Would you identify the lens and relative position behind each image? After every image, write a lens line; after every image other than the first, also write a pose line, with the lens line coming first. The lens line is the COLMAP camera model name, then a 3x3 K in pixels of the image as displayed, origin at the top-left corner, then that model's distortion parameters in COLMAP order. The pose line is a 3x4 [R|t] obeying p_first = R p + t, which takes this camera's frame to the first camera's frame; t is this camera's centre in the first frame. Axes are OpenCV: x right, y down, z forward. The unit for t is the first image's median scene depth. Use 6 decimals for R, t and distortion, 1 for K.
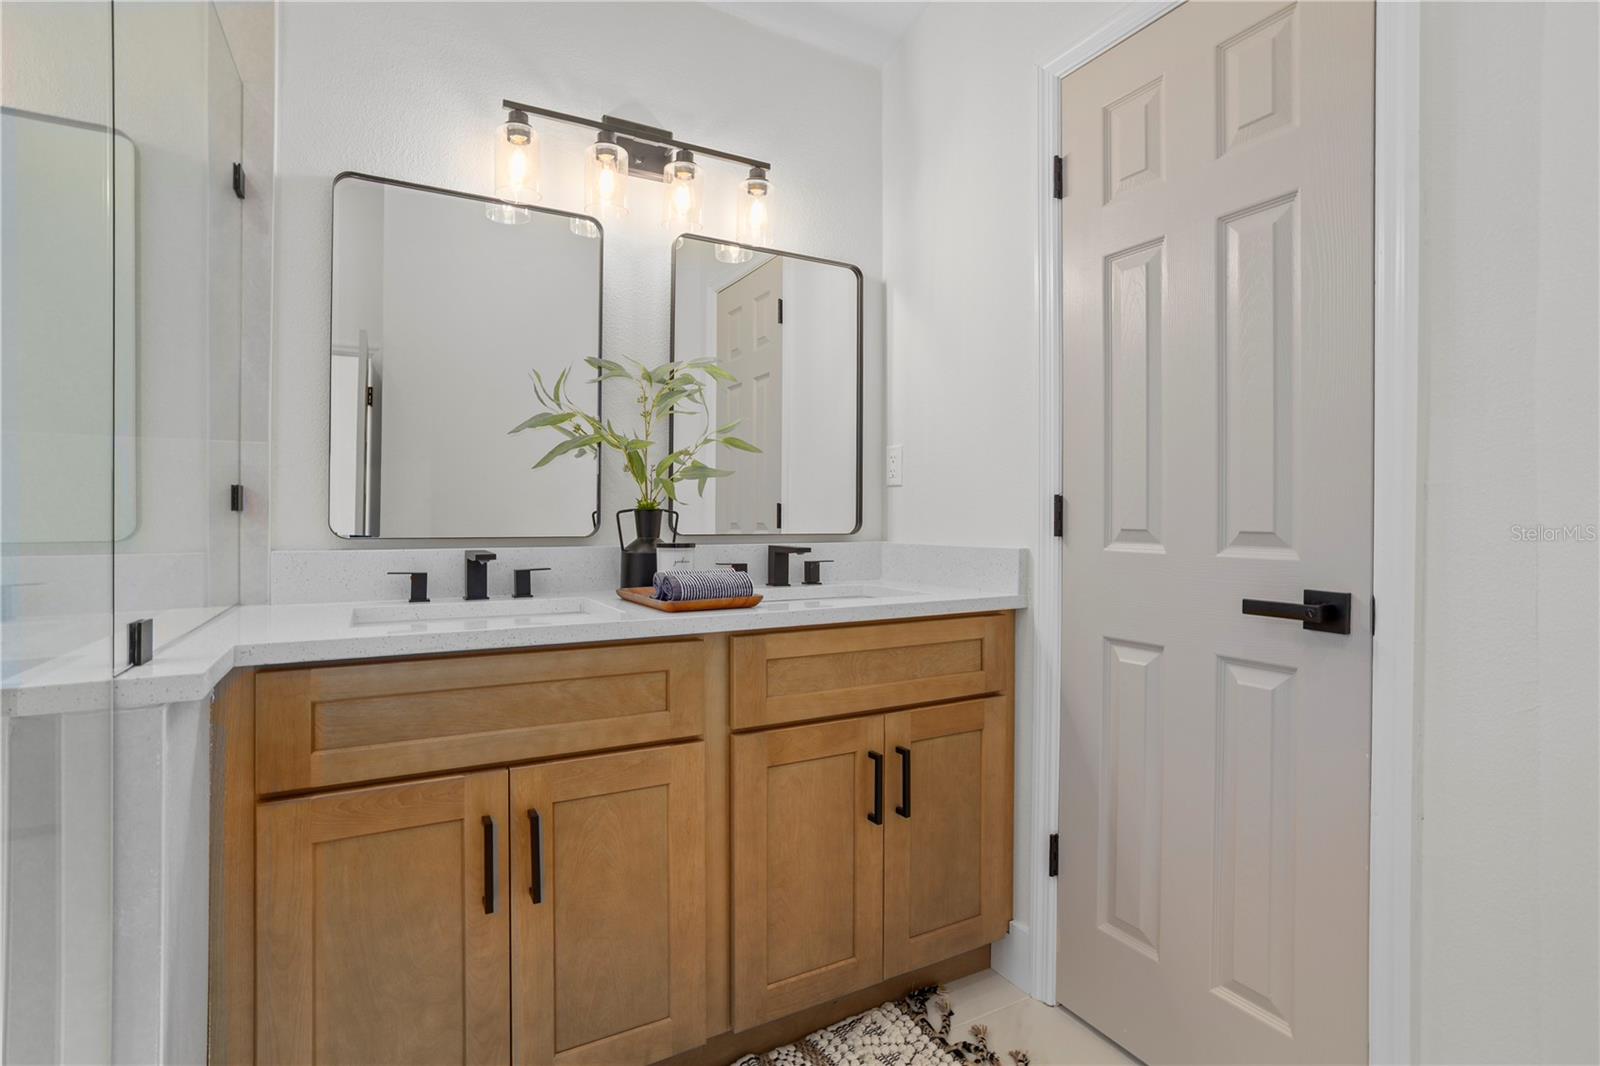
lens RADIAL K [[781.0, 0, 797.7], [0, 781.0, 518.5], [0, 0, 1]] dist [-0.046764, 0.025520]
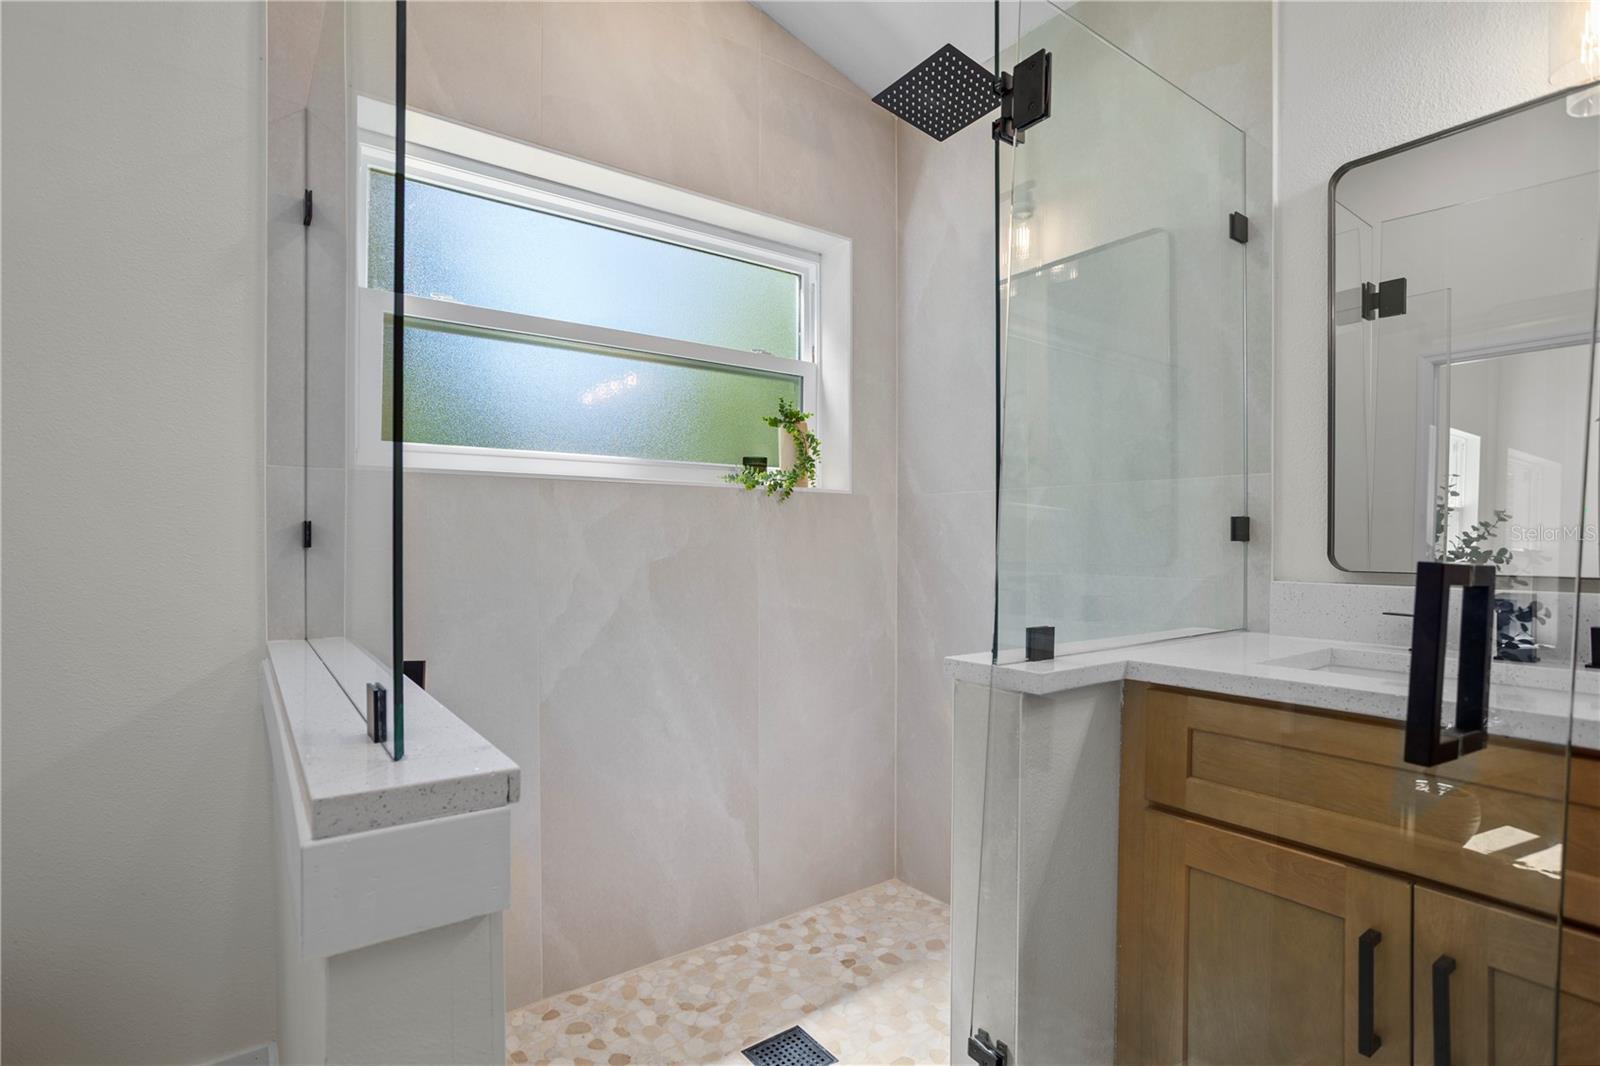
lens RADIAL K [[781.0, 0, 786.0], [0, 781.0, 536.1], [0, 0, 1]] dist [-0.046764, 0.025520]
pose [[0.126613, -0.006019, -0.991934, 0.293745], [-0.007897, 0.999944, -0.007076, -0.004747], [0.991921, 0.008729, 0.126558, 0.306567]]
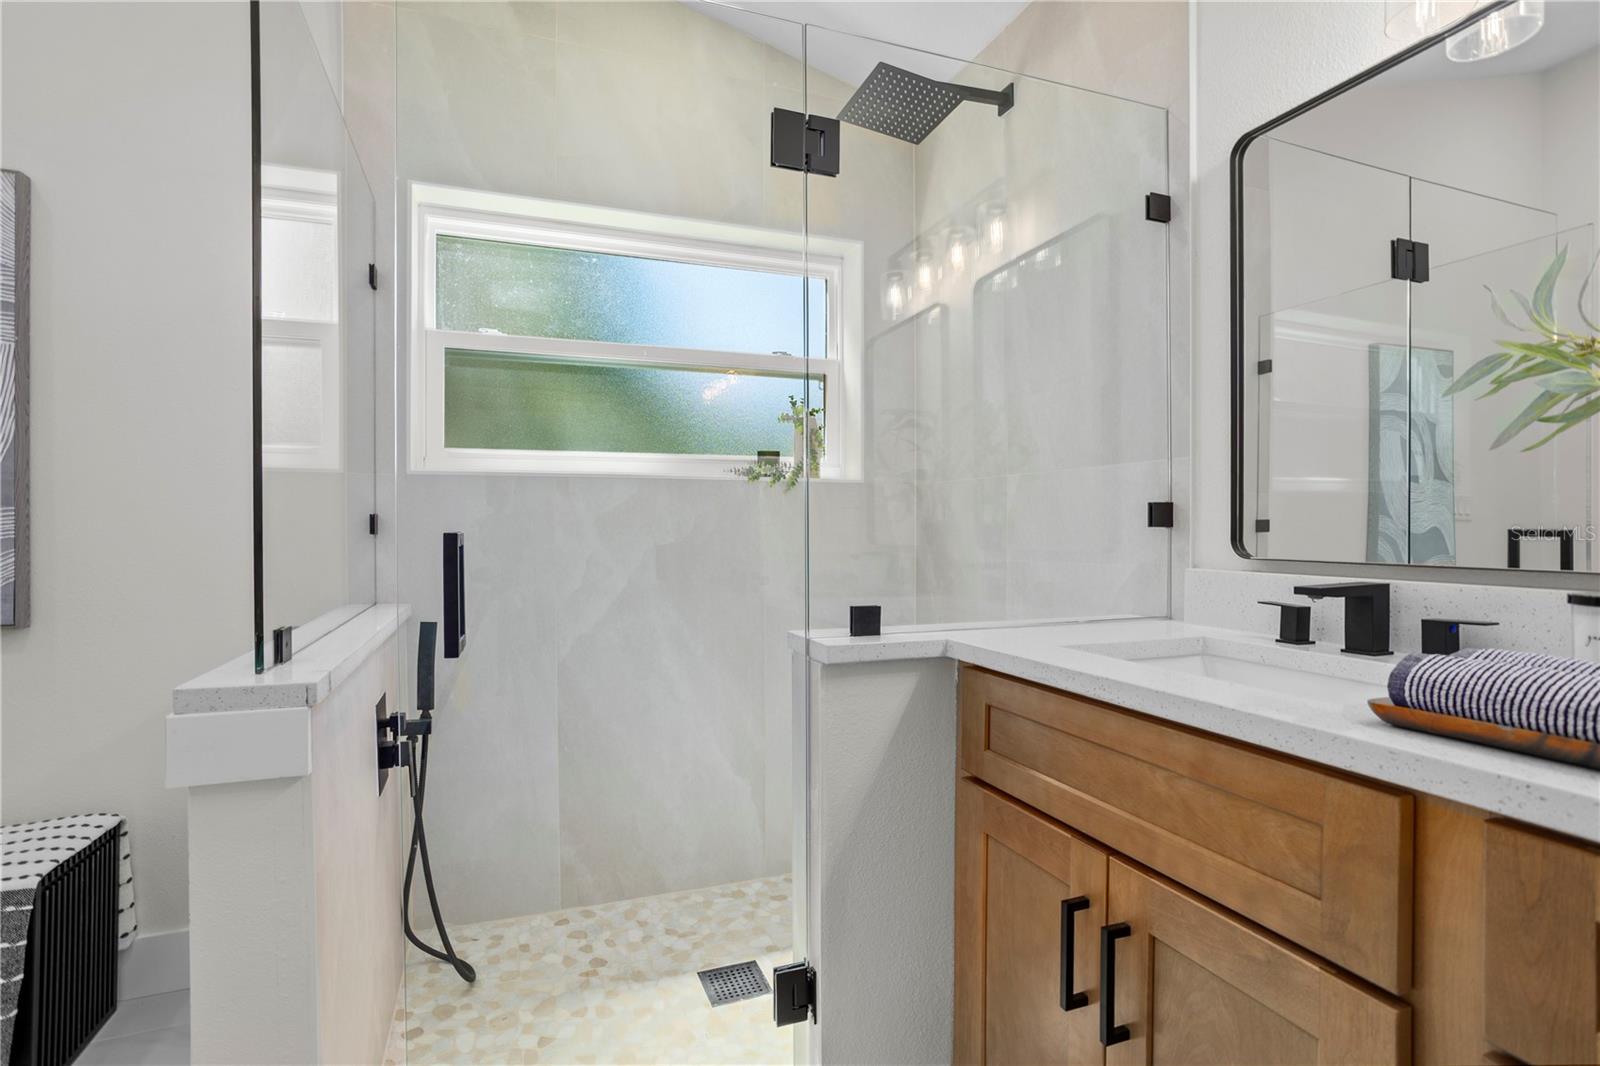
lens RADIAL K [[781.0, 0, 776.6], [0, 781.0, 528.1], [0, 0, 1]] dist [-0.046764, 0.025520]
pose [[-0.146110, 0.000313, -0.989268, 0.457114], [-0.005561, 0.999984, 0.001138, -0.008094], [0.989253, 0.005668, -0.146106, 0.792977]]
